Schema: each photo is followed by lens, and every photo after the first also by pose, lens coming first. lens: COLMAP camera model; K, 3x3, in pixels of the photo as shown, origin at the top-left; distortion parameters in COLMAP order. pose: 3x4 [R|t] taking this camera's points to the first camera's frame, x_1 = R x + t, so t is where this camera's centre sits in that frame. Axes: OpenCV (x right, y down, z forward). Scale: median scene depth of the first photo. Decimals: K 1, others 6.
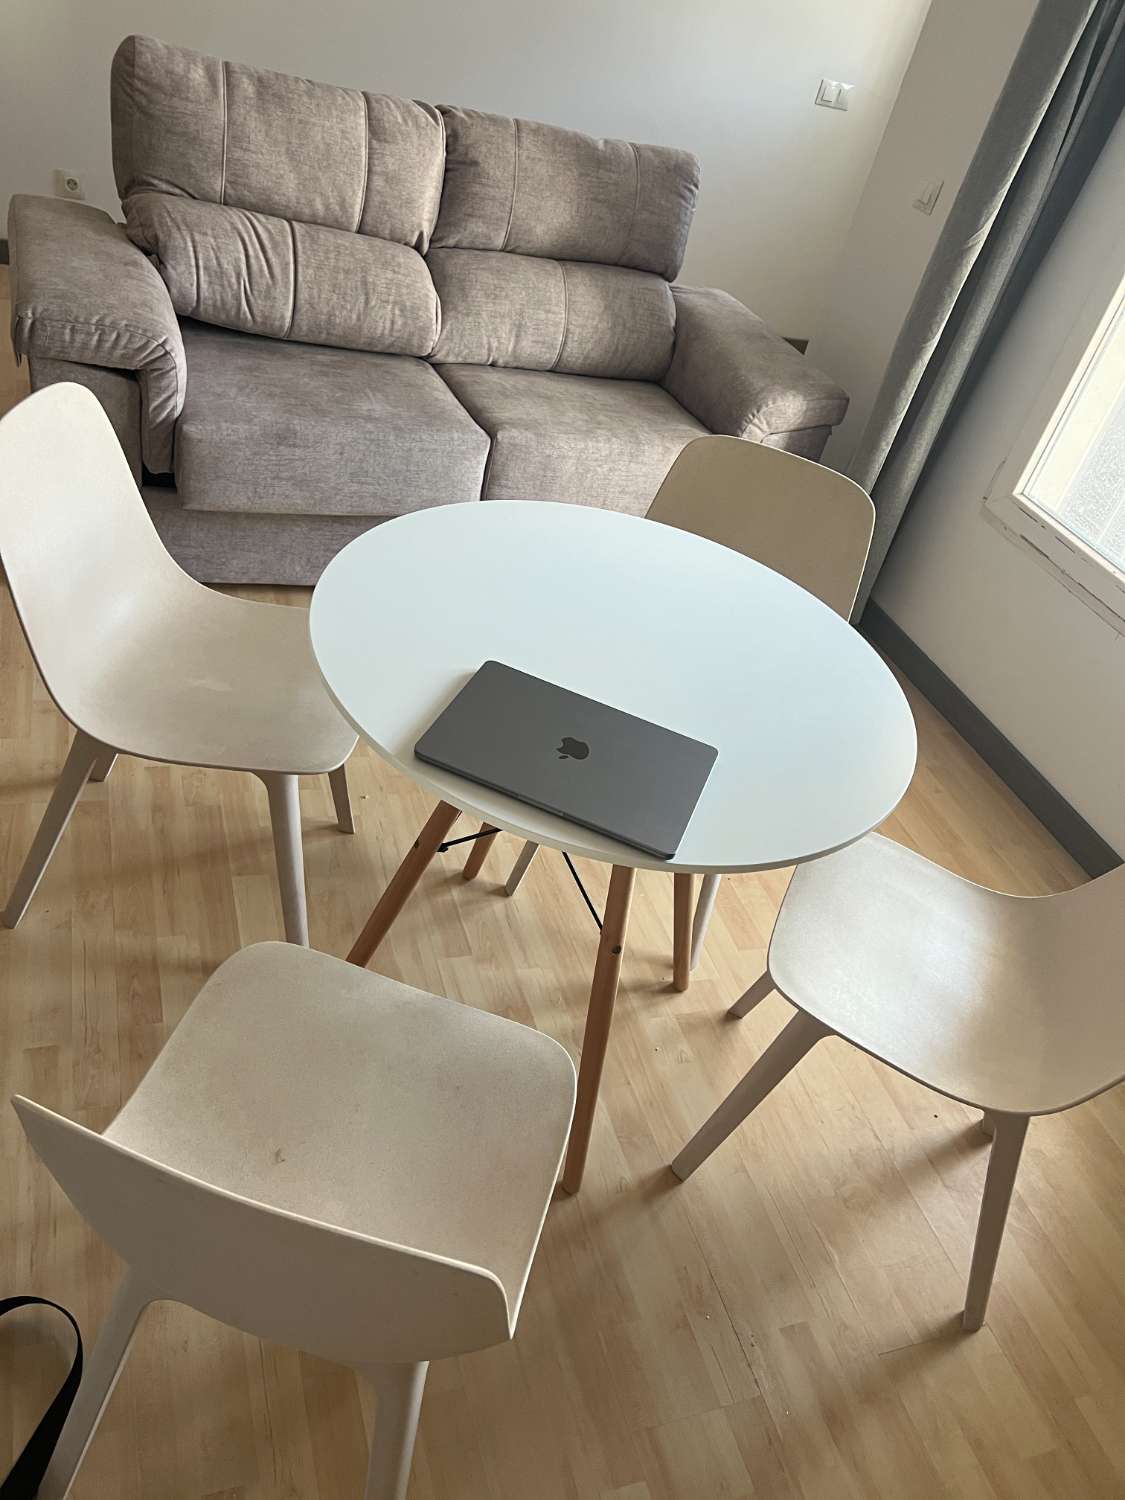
lens RADIAL K [[1129.4, 0, 572.6], [0, 1129.4, 758.1], [0, 0, 1]] dist [0.055005, -0.063761]
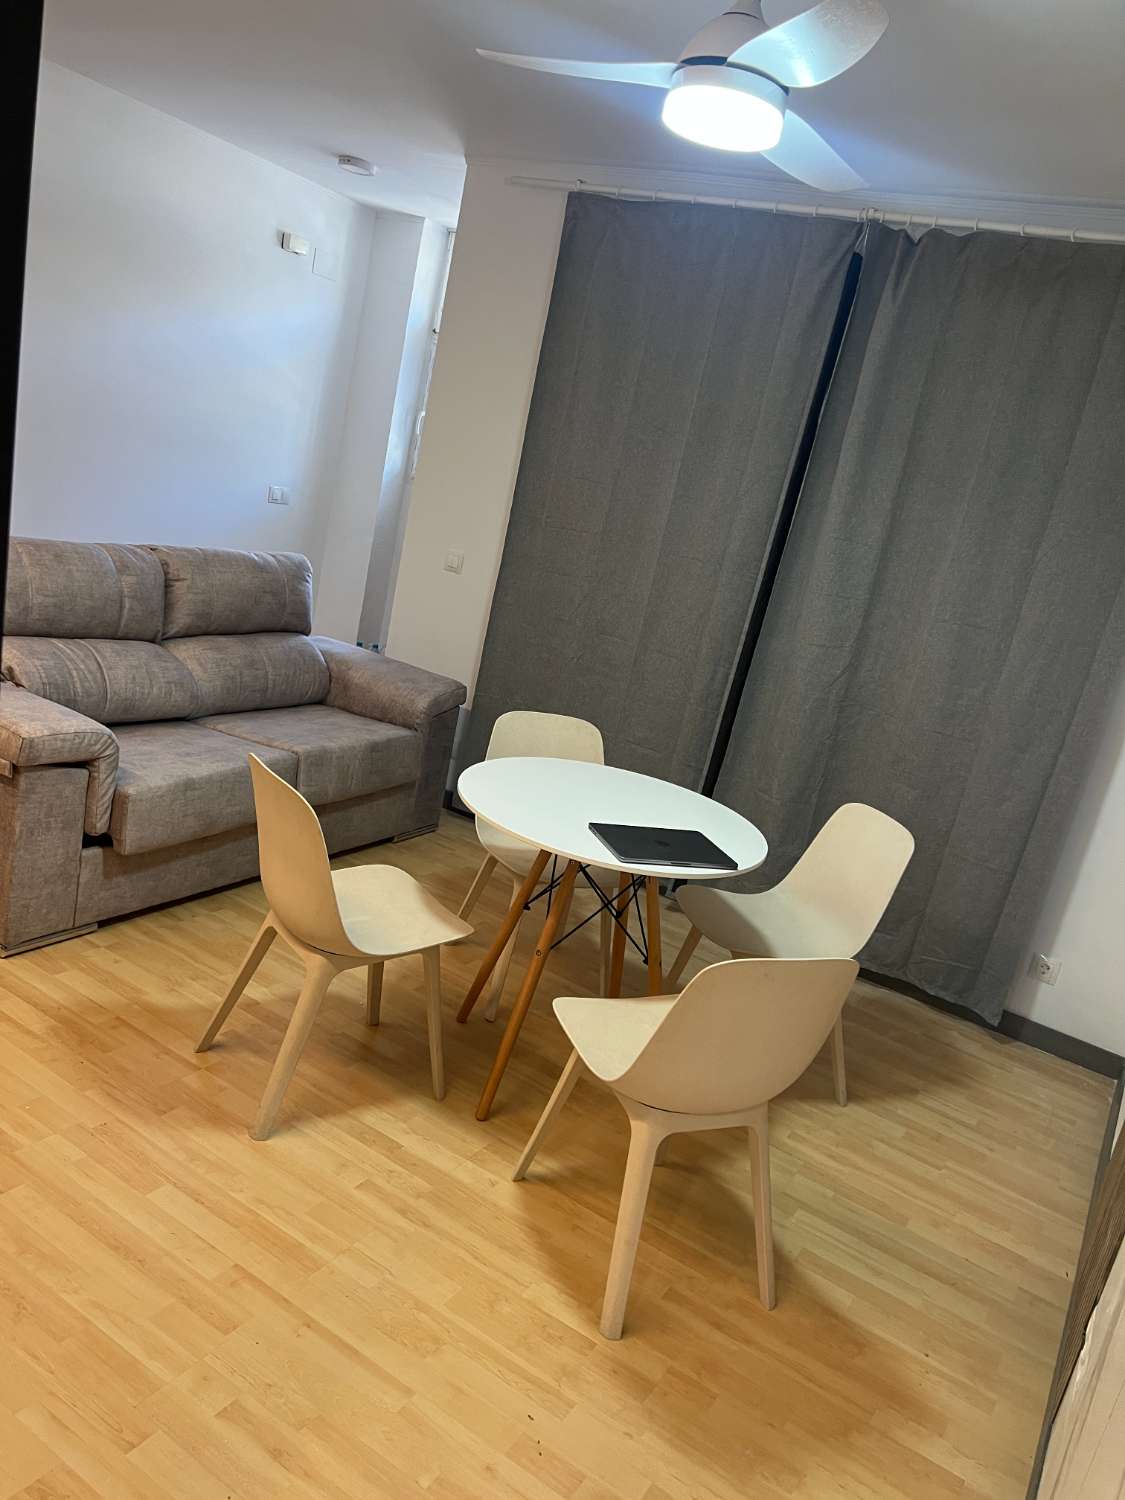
lens RADIAL K [[1129.4, 0, 572.6], [0, 1129.4, 758.1], [0, 0, 1]] dist [0.055005, -0.063761]
pose [[0.780874, -0.222287, 0.583801, -0.539436], [0.358793, 0.924619, -0.127854, 0.021790], [-0.511374, 0.309302, 0.801766, -0.267075]]
